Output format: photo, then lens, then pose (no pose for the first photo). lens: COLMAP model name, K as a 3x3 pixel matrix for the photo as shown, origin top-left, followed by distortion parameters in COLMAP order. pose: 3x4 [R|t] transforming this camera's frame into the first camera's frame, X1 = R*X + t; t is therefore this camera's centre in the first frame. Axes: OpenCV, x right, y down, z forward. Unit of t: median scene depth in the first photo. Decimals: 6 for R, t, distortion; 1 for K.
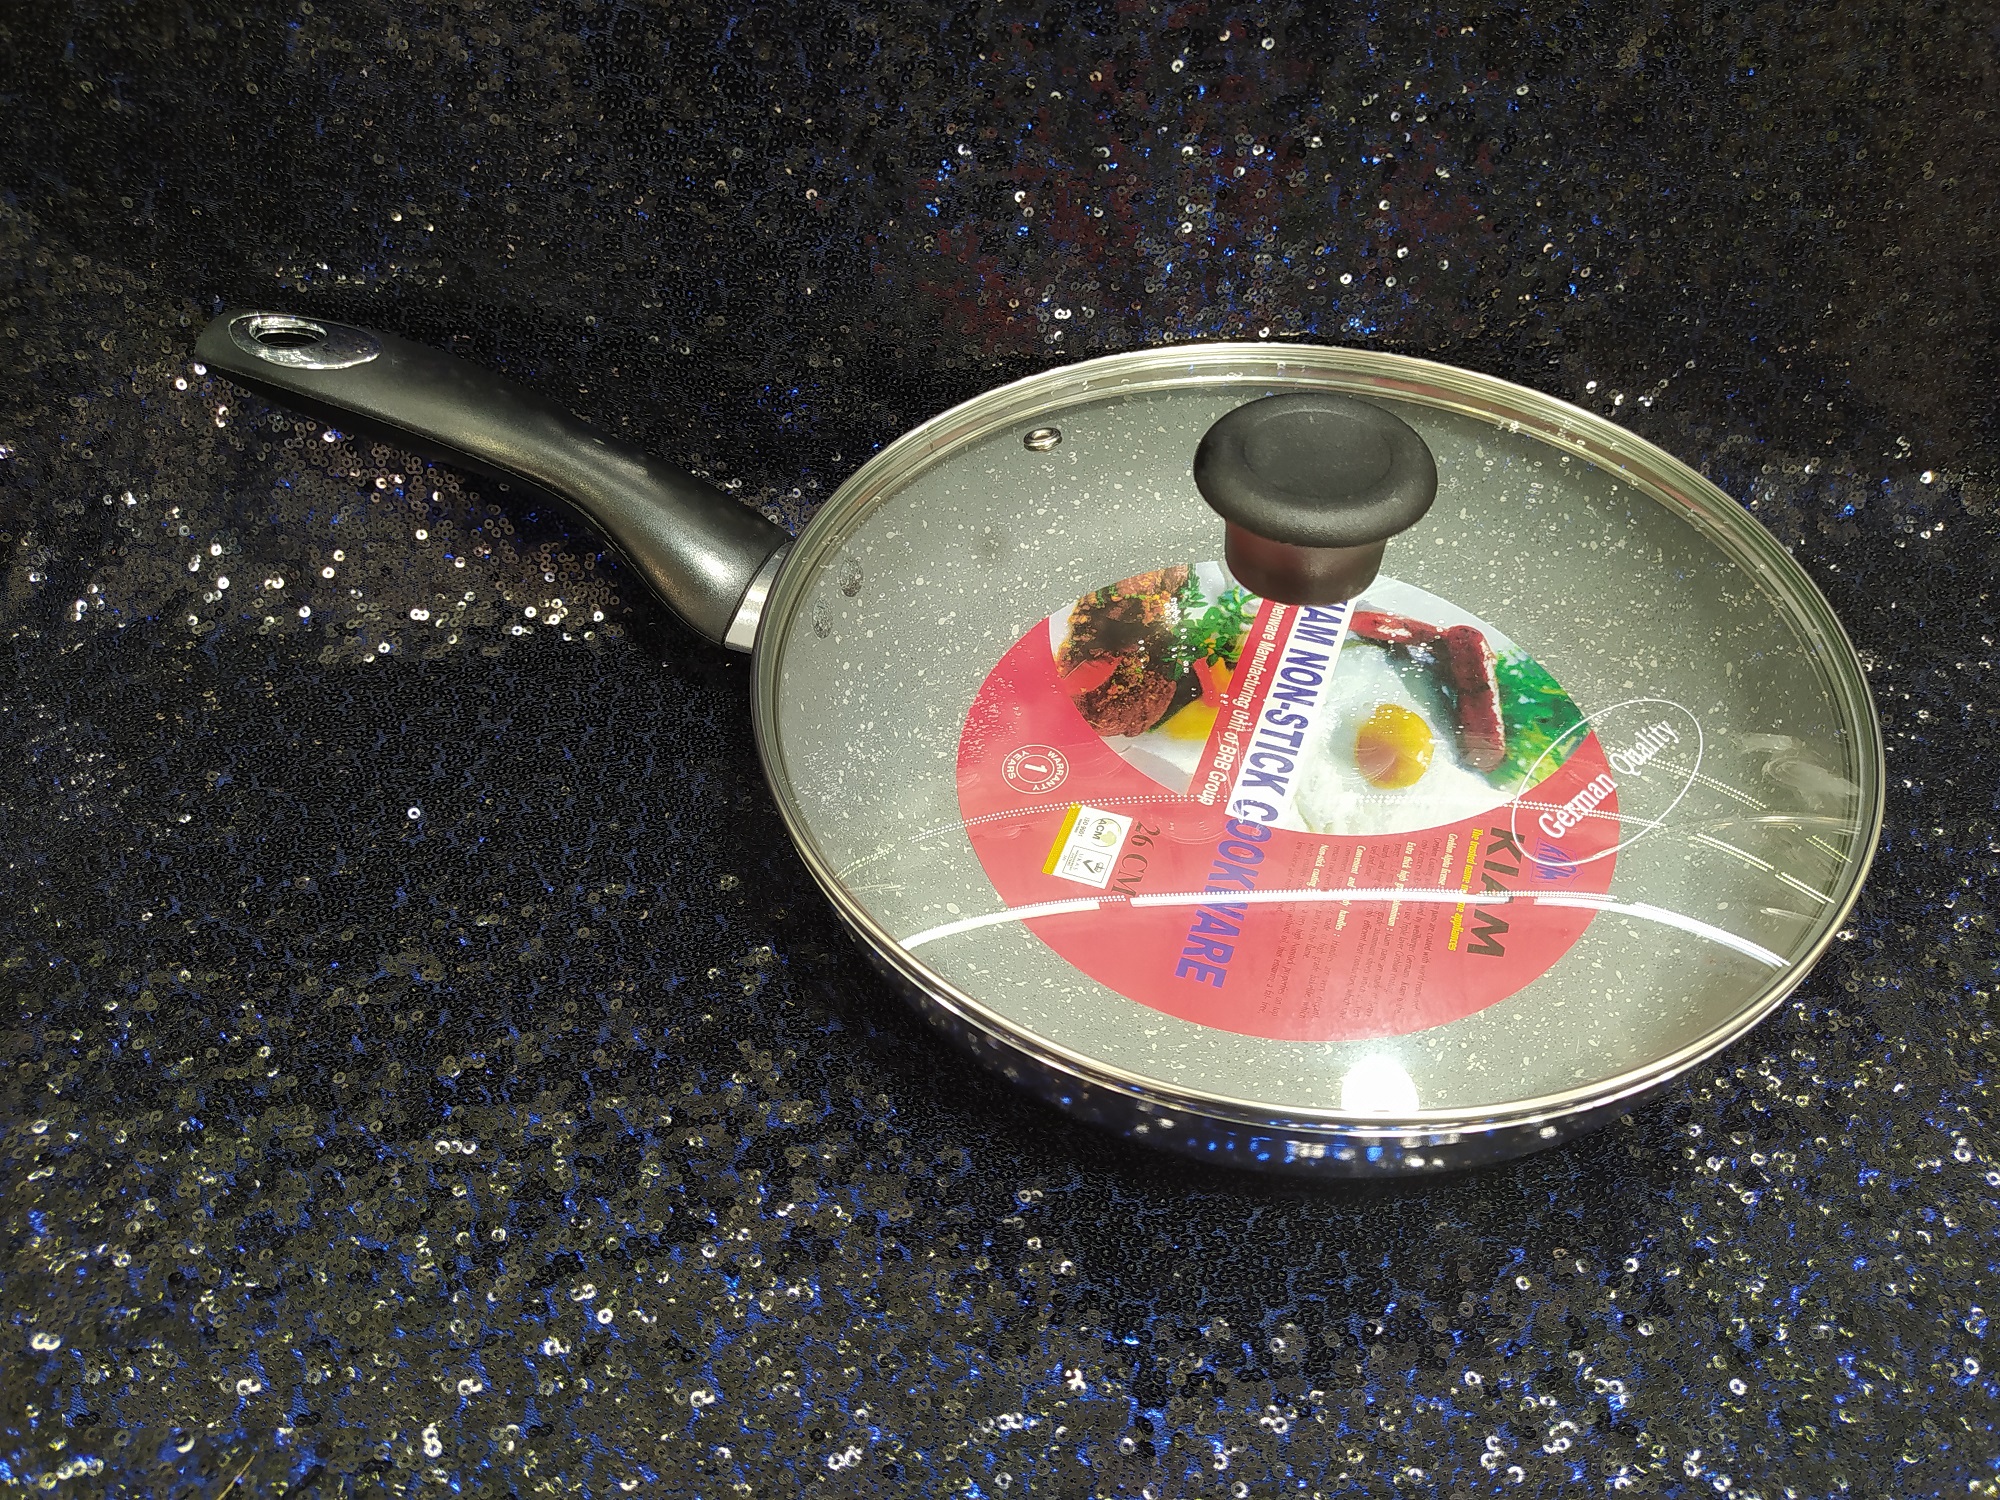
lens RADIAL K [[1445.6, 0, 998.8], [0, 1445.6, 747.2], [0, 0, 1]] dist [0.028883, 0.007199]
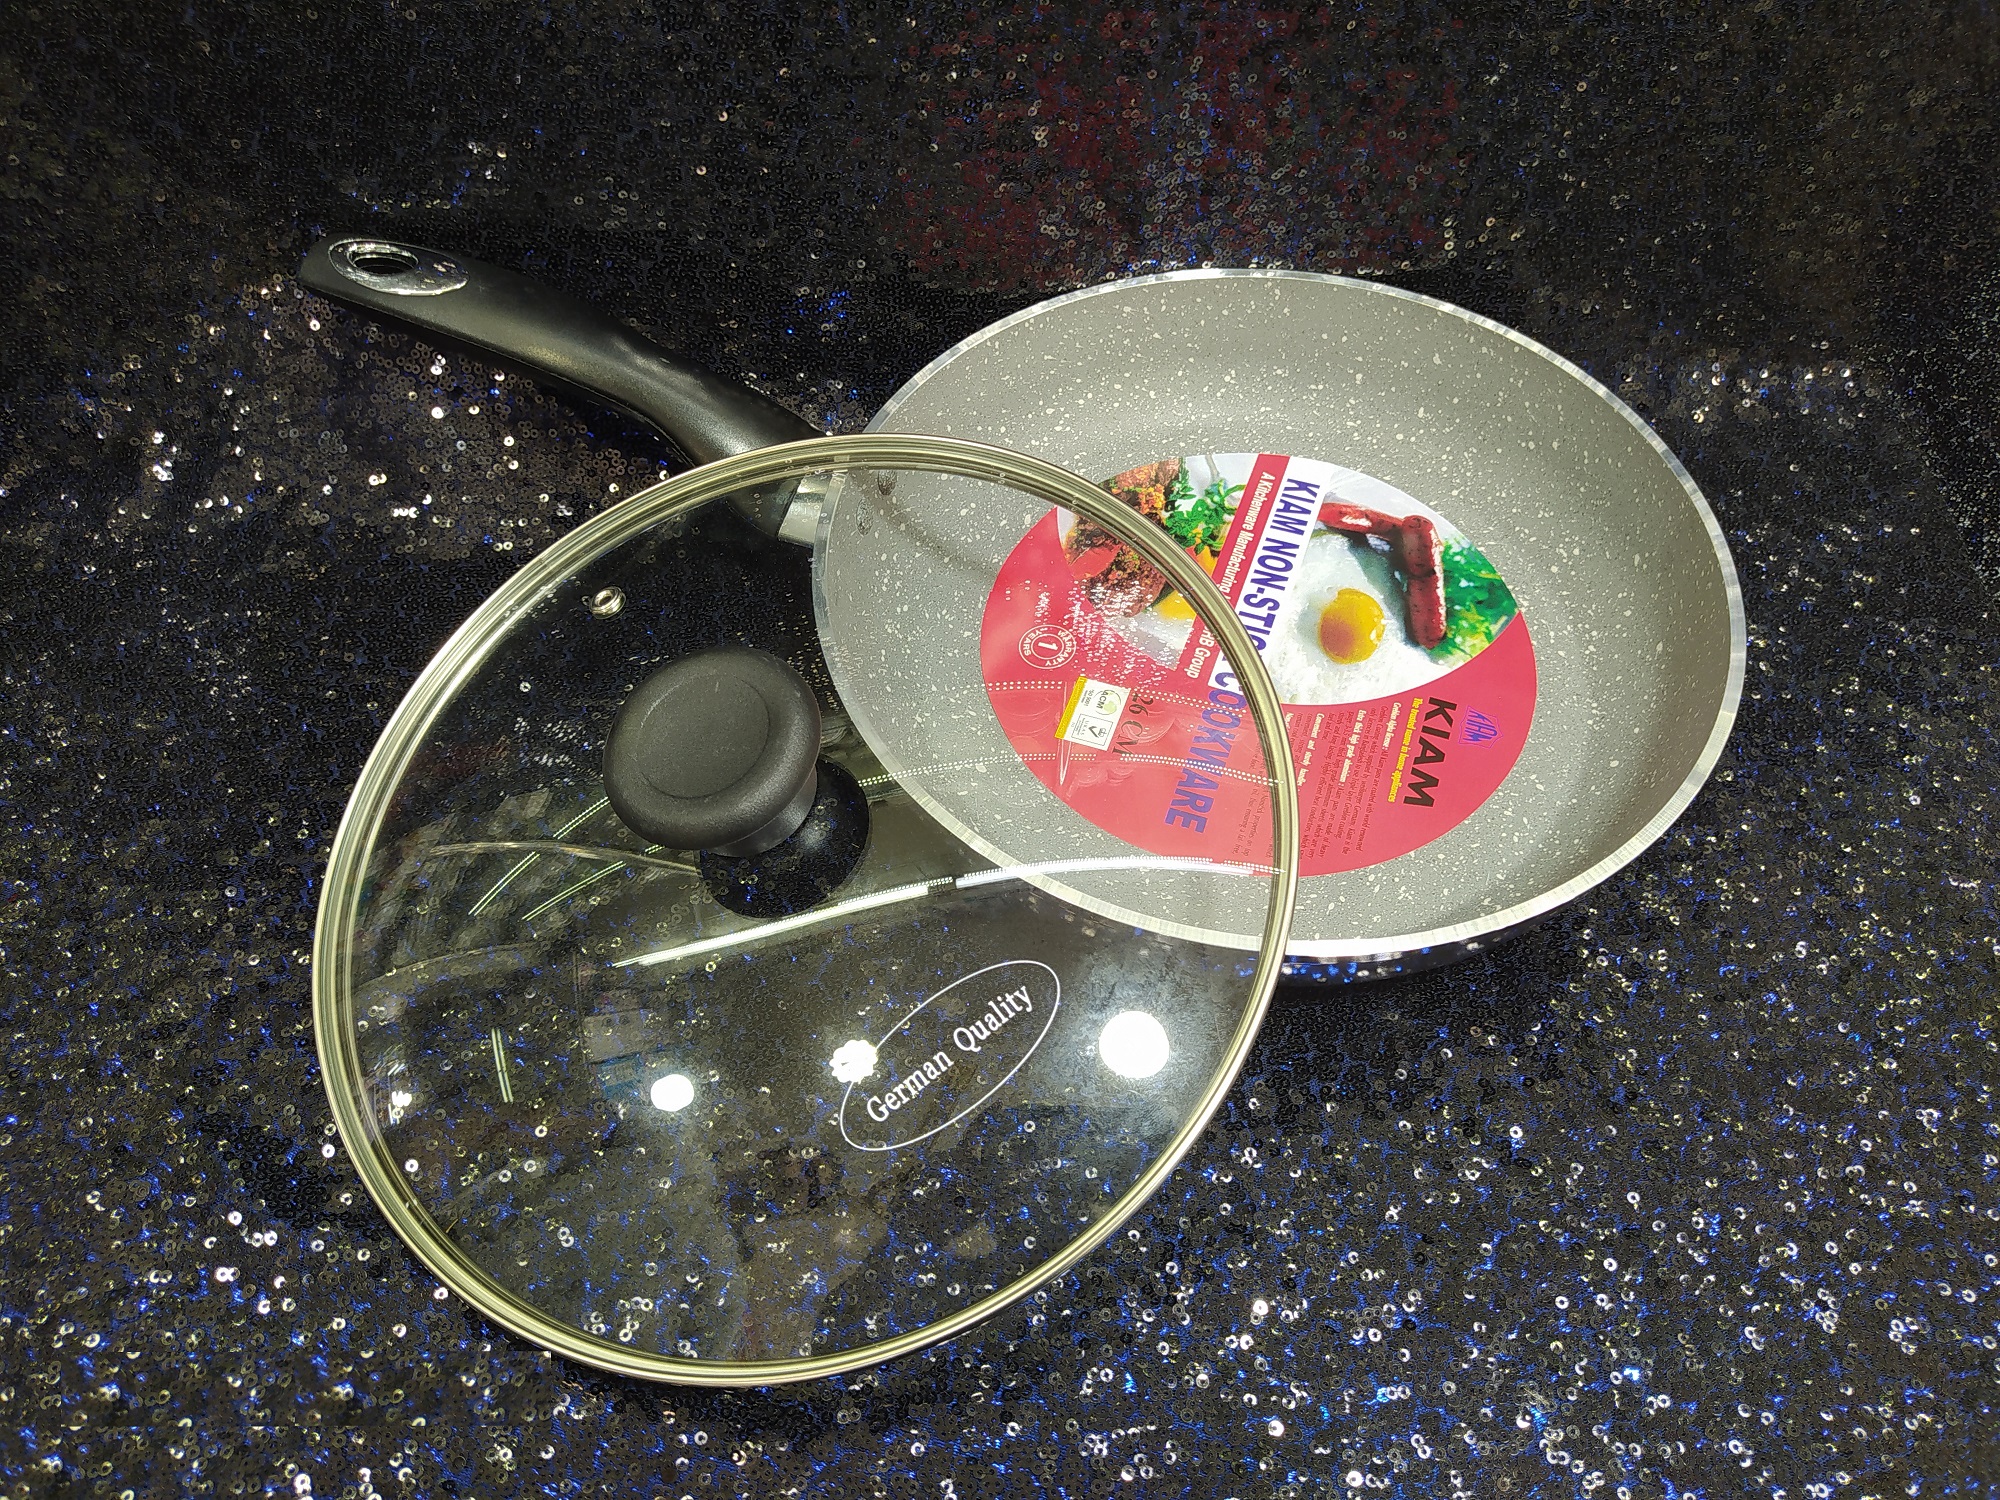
lens RADIAL K [[1445.6, 0, 998.1], [0, 1445.6, 752.6], [0, 0, 1]] dist [0.028883, 0.007199]
pose [[0.999823, -0.004823, 0.018201, -0.035901], [0.001937, 0.987857, 0.155351, -0.080799], [-0.018729, -0.155288, 0.987692, -0.170338]]
